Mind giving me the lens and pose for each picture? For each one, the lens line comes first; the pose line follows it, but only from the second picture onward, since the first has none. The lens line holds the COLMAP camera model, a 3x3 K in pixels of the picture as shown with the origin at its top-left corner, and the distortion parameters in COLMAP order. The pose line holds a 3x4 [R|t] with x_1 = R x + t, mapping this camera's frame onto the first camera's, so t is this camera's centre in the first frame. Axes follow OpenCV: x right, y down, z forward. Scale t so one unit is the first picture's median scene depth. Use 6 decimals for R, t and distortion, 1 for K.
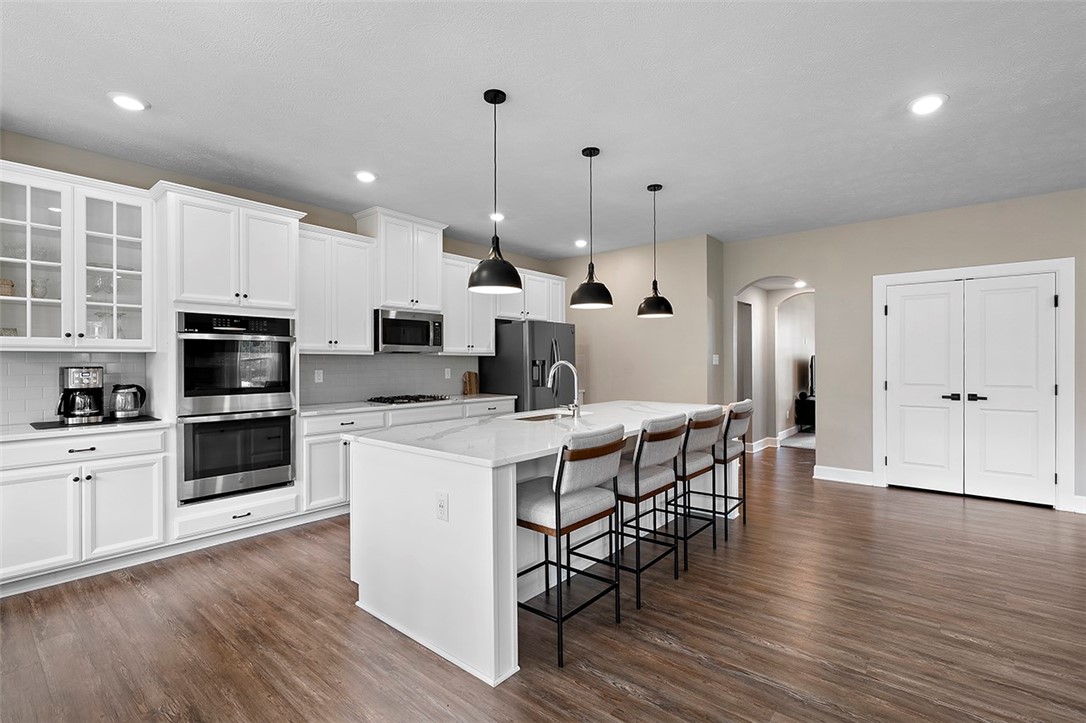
lens RADIAL K [[495.6, 0, 546.9], [0, 495.6, 363.0], [0, 0, 1]] dist [-0.002981, -0.001020]
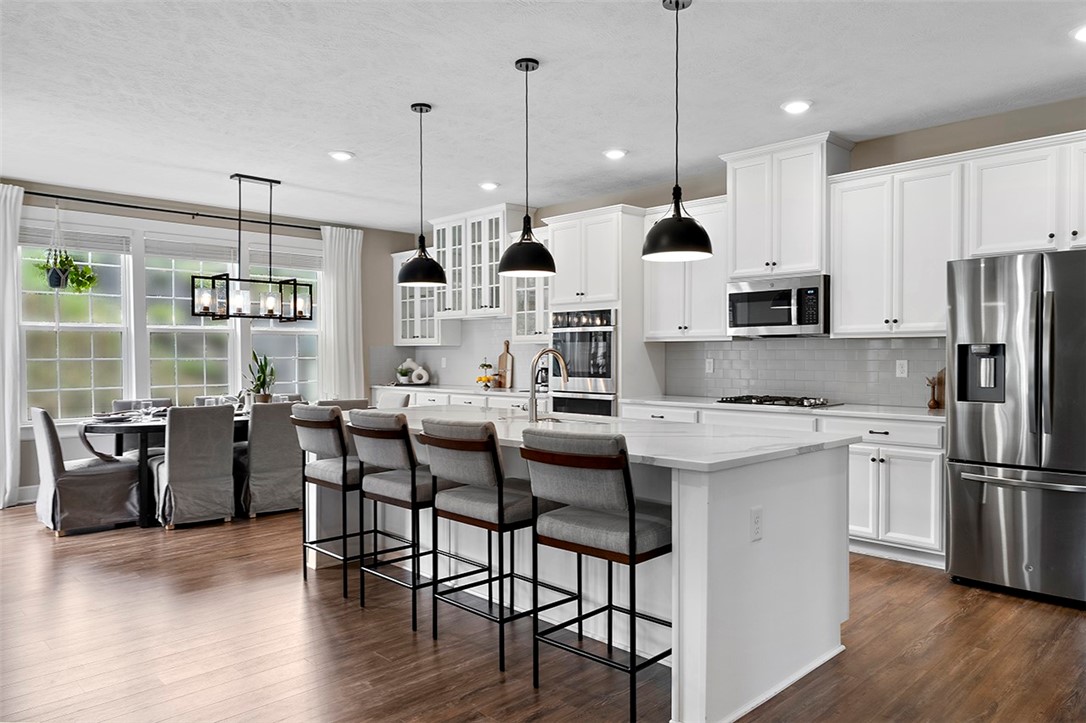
lens RADIAL K [[728.8, 0, 551.7], [0, 728.8, 366.9], [0, 0, 1]] dist [-0.000484, -0.002421]
pose [[-0.097878, 0.021277, -0.994971, 1.048452], [0.000398, 0.999772, 0.021340, 0.001273], [0.995198, 0.001692, -0.097864, 1.019025]]
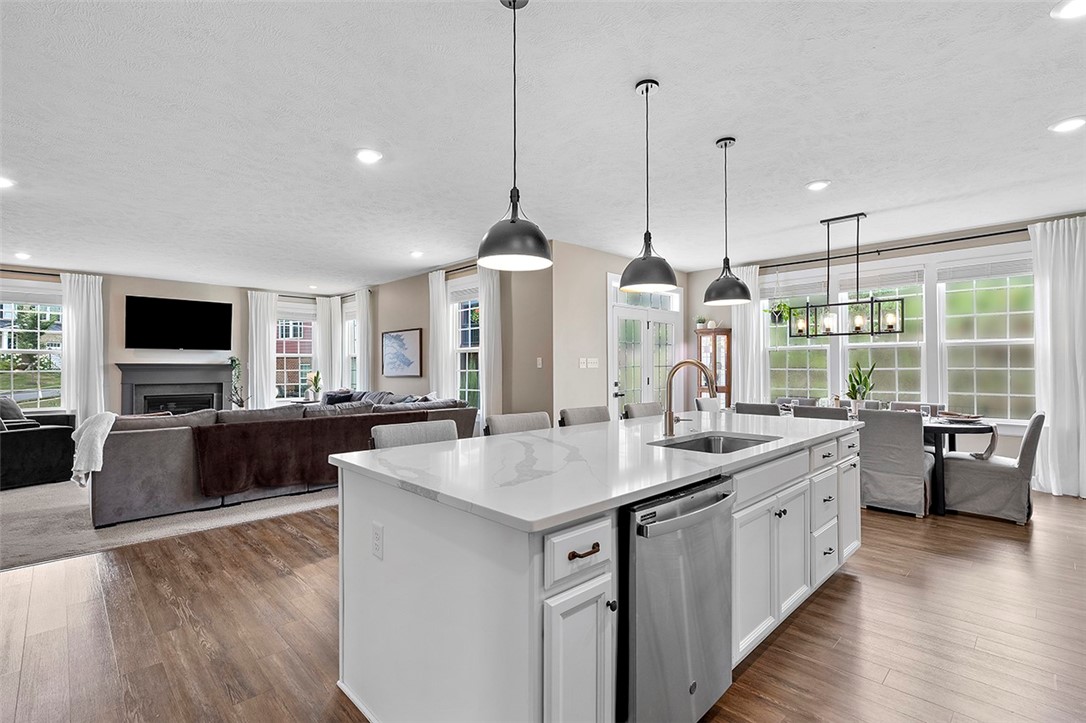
lens RADIAL K [[495.6, 0, 544.8], [0, 495.6, 363.9], [0, 0, 1]] dist [-0.002981, -0.001020]
pose [[-0.995204, 0.008896, 0.097419, 0.164408], [0.008573, 0.999956, -0.003733, 0.000315], [-0.097448, -0.002880, -0.995236, 1.578033]]
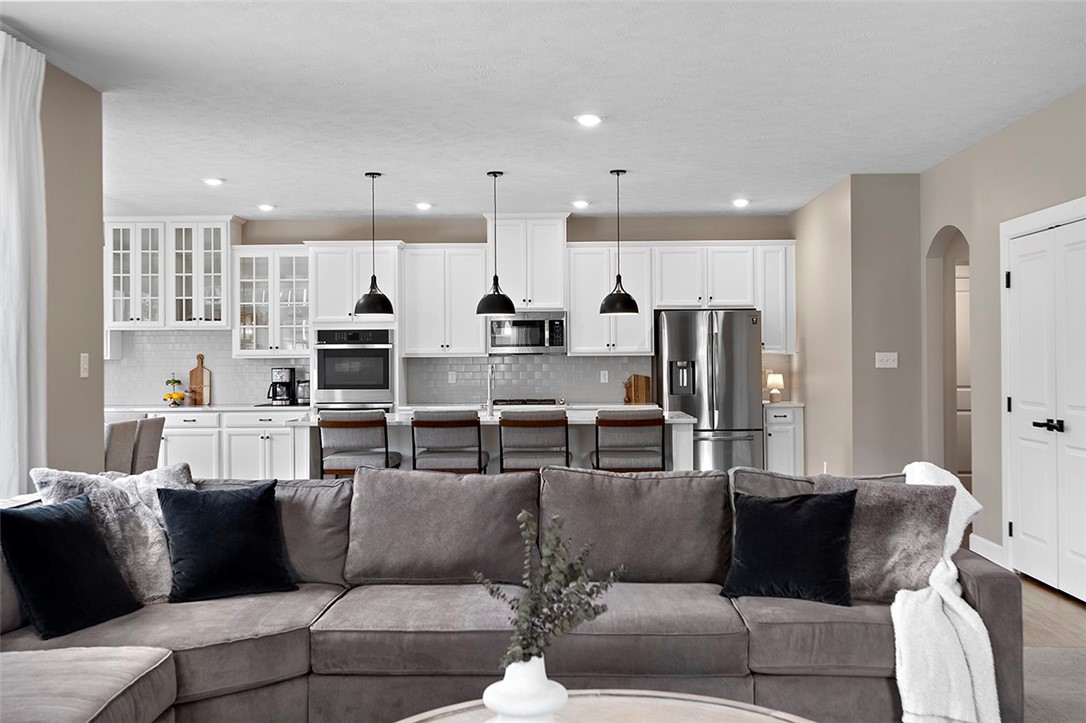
lens RADIAL K [[1060.5, 0, 540.8], [0, 1060.5, 356.0], [0, 0, 1]] dist [-0.004351, 0.000000]
pose [[0.613318, -0.004003, -0.789826, 1.778837], [0.003145, 0.999992, -0.002625, -0.015269], [0.789830, -0.000874, 0.613326, -0.313782]]
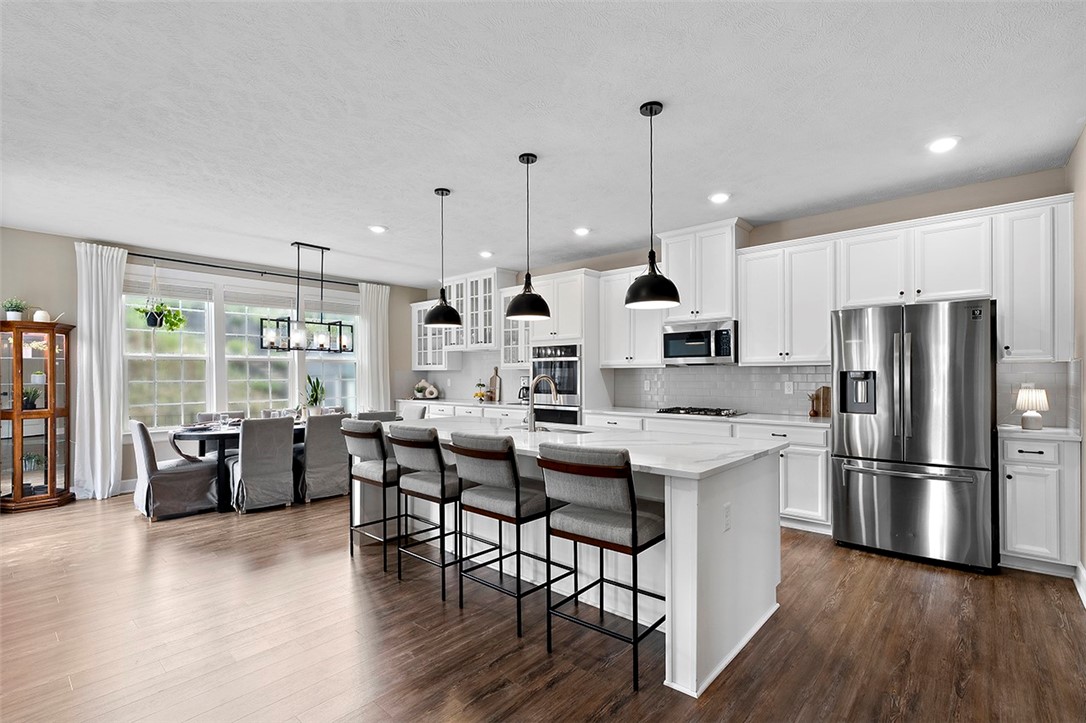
lens RADIAL K [[495.6, 0, 547.5], [0, 495.6, 375.1], [0, 0, 1]] dist [-0.002981, -0.001020]
pose [[-0.029654, 0.006148, -0.999541, 0.942294], [0.001690, 0.999980, 0.006101, -0.008056], [0.999559, -0.001509, -0.029664, 0.949922]]
